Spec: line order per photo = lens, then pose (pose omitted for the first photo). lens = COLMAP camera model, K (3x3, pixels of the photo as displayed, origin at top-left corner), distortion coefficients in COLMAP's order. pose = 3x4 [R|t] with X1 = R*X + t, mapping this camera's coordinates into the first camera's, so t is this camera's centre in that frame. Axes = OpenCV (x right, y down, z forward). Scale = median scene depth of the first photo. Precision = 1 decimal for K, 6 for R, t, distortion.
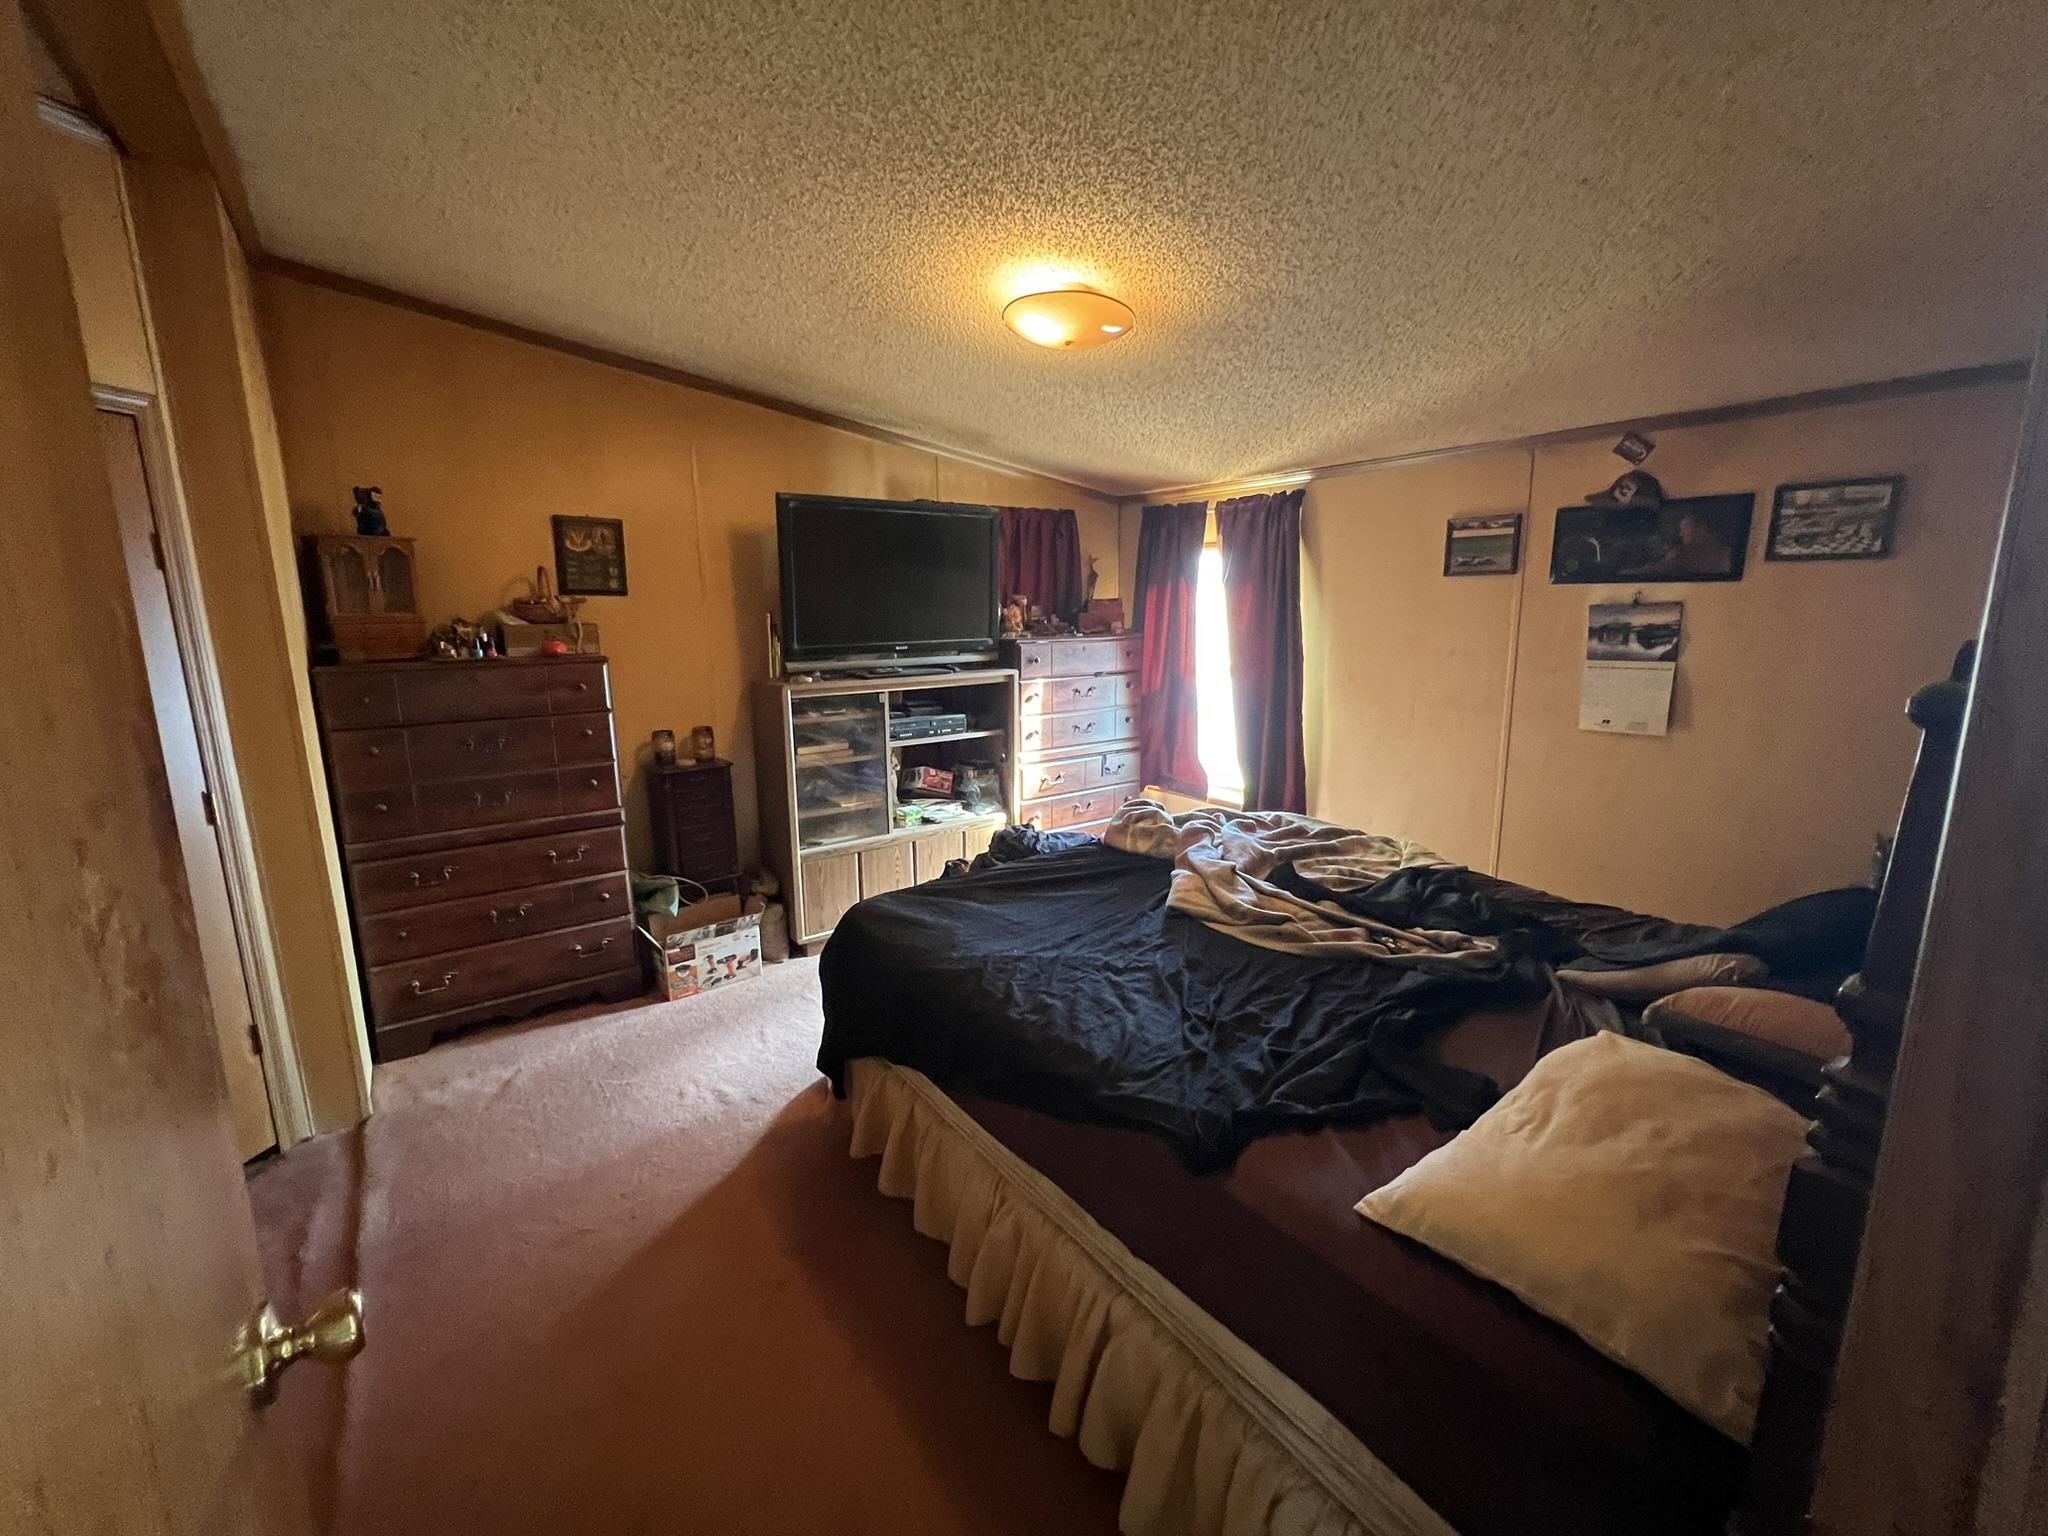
lens RADIAL K [[847.7, 0, 1023.2], [0, 847.7, 778.0], [0, 0, 1]] dist [-0.001511, 0.000533]
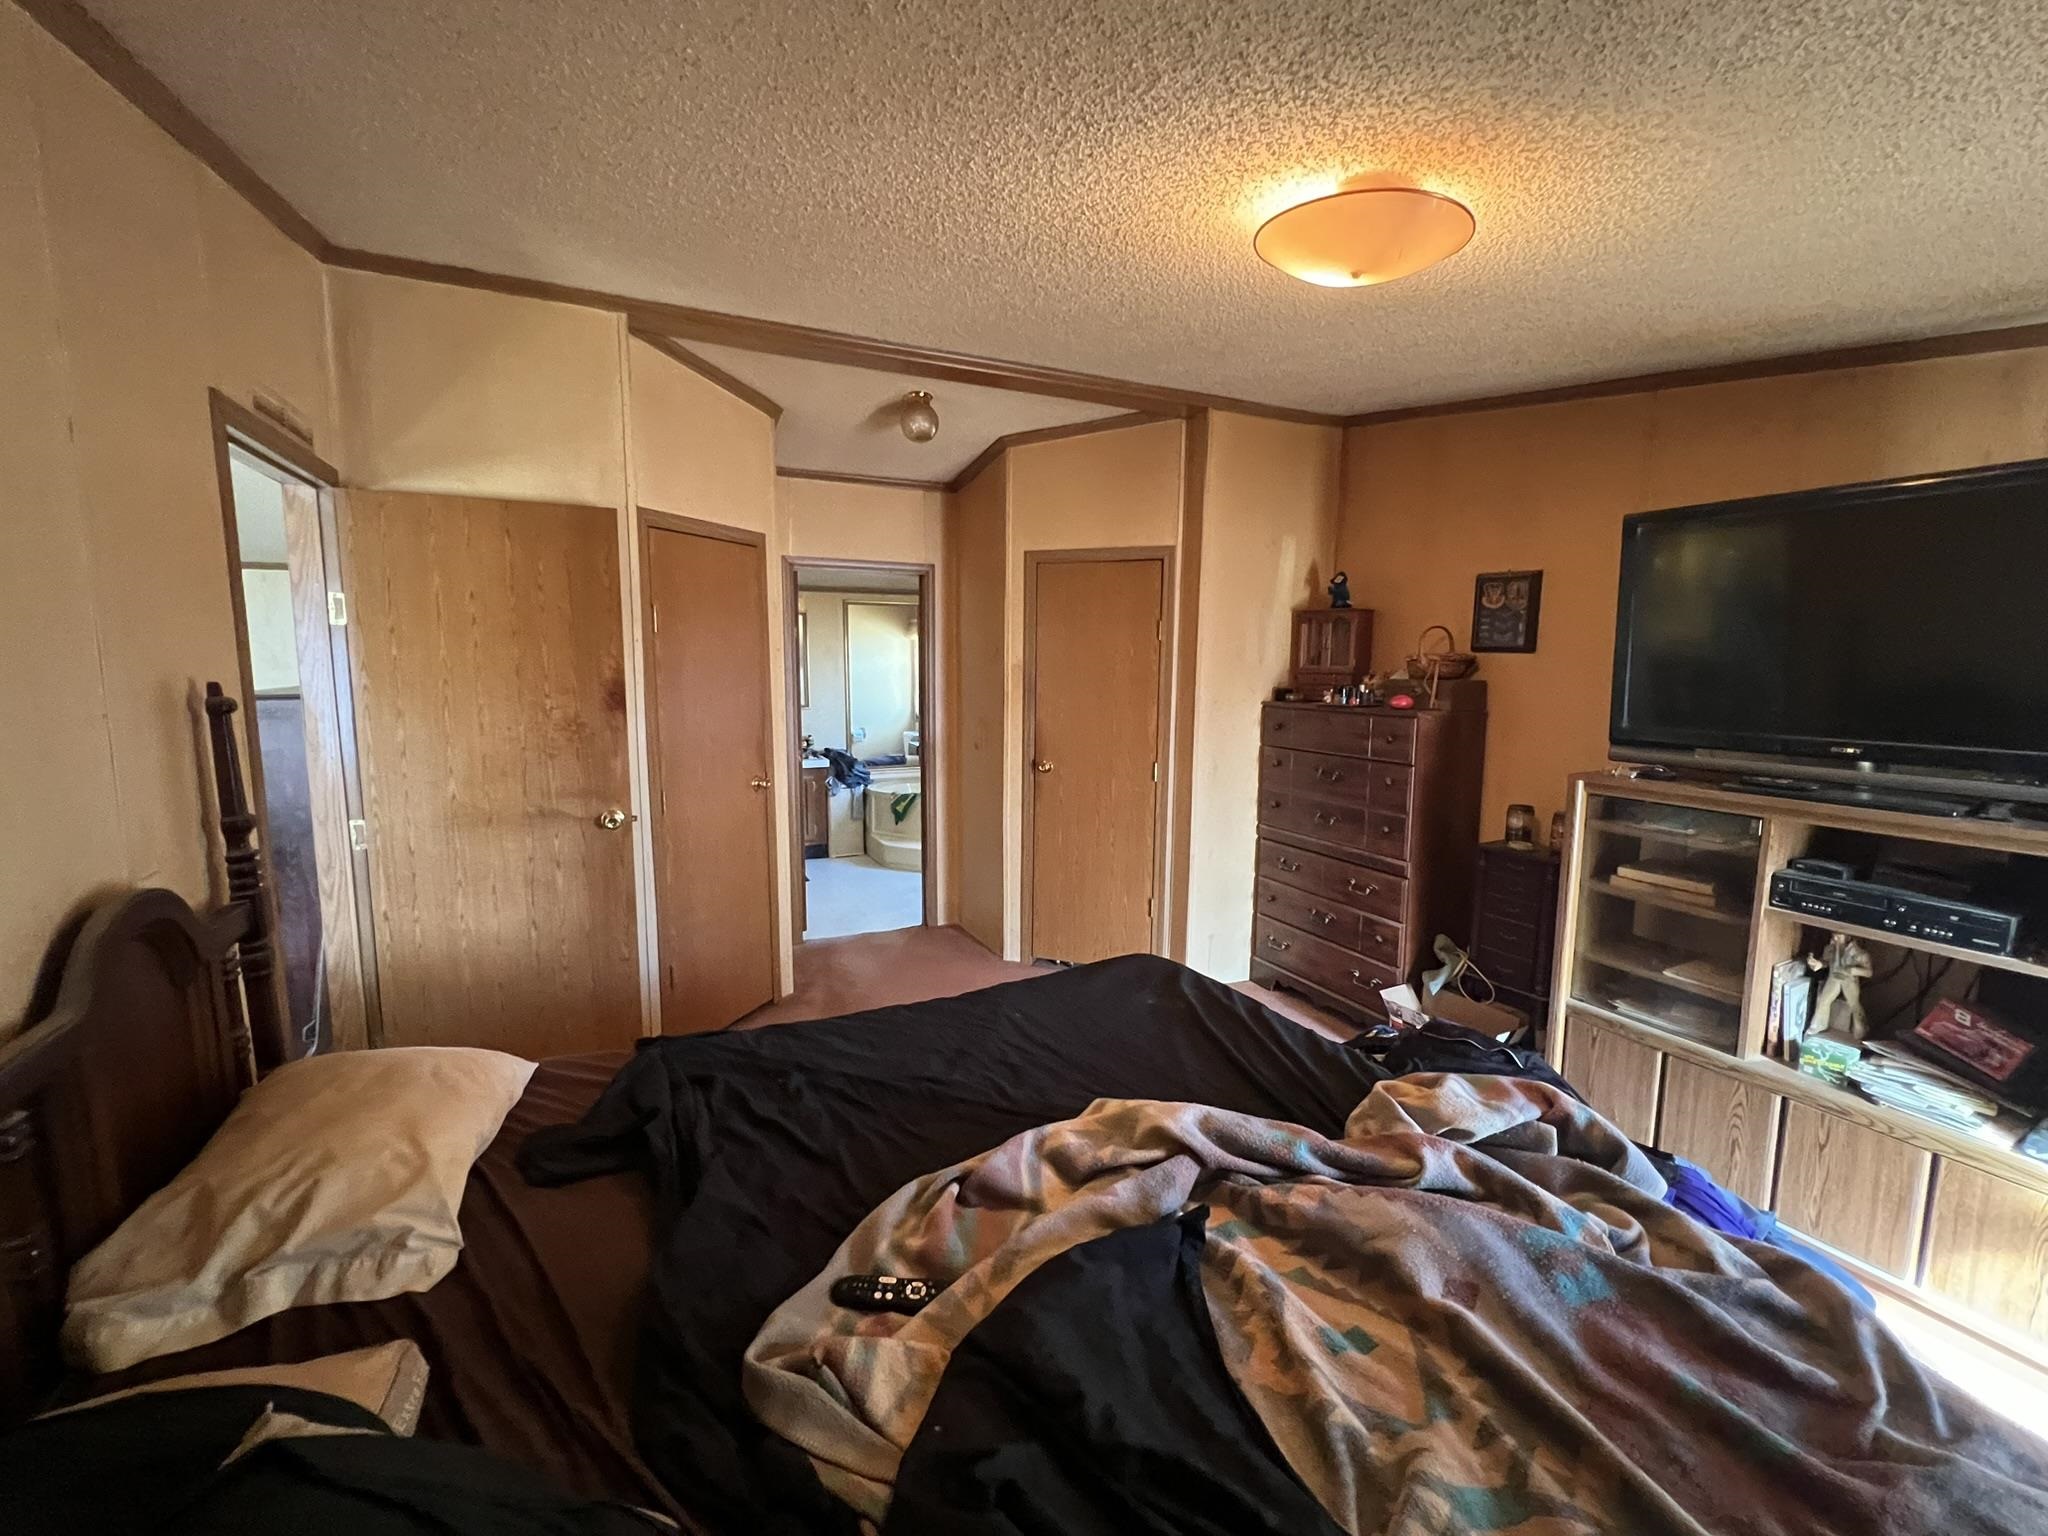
lens RADIAL K [[847.7, 0, 1024.3], [0, 847.7, 754.4], [0, 0, 1]] dist [-0.001511, 0.000533]
pose [[-0.195802, 0.122196, -0.973000, 0.524720], [-0.192773, 0.968050, 0.160367, -0.147606], [0.961509, 0.218968, -0.165990, 0.639572]]
